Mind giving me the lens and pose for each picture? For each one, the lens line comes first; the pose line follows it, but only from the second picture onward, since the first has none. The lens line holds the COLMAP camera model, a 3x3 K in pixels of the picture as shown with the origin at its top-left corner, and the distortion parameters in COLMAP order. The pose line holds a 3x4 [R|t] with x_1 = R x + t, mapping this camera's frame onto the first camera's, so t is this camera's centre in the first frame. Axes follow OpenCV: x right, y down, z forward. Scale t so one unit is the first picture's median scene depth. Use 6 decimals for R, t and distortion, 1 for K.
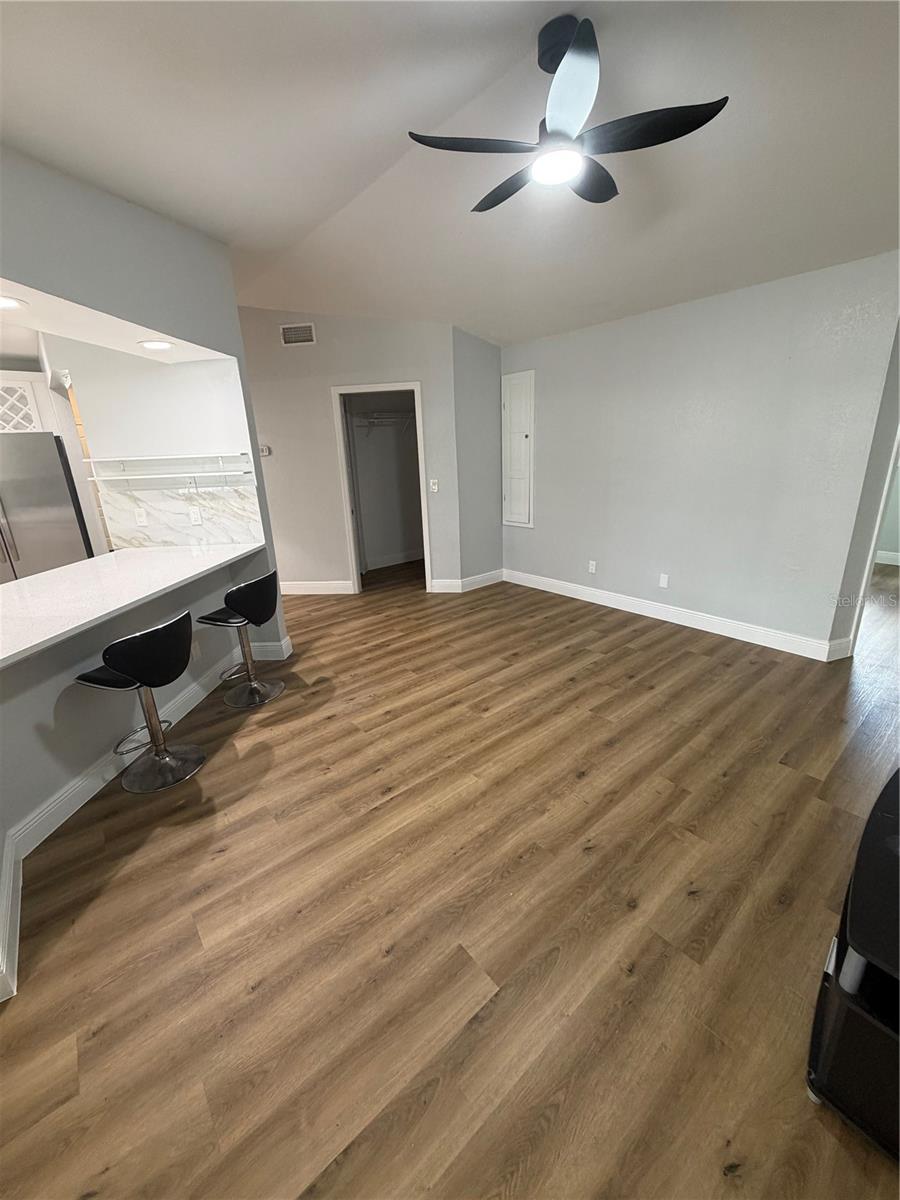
lens RADIAL K [[477.6, 0, 448.2], [0, 477.6, 598.2], [0, 0, 1]] dist [0.001086, -0.000138]
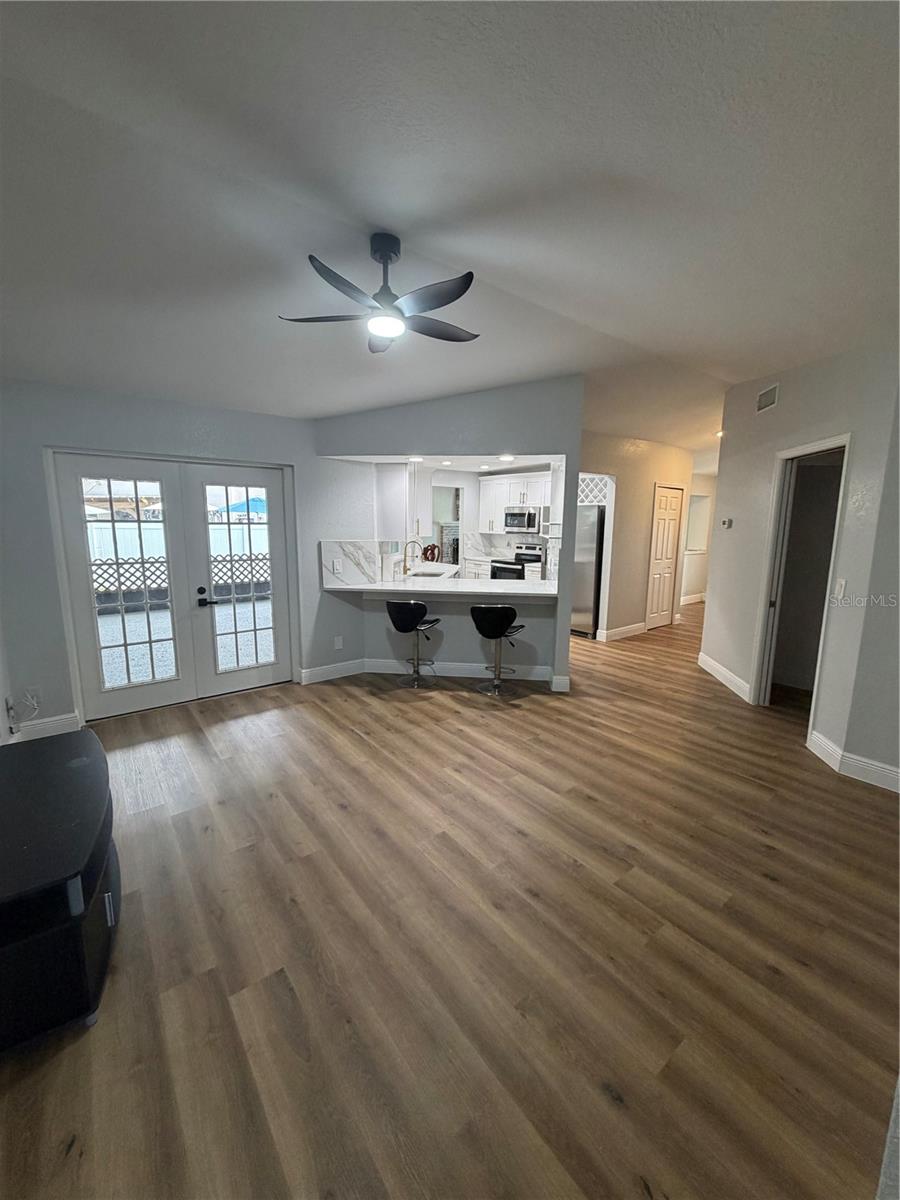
lens RADIAL K [[477.6, 0, 448.2], [0, 477.6, 598.2], [0, 0, 1]] dist [0.001086, -0.000138]
pose [[-0.034921, 0.199659, -0.979243, 0.847391], [-0.311711, 0.928785, 0.200487, -0.263310], [0.949535, 0.312242, 0.029802, 0.689461]]
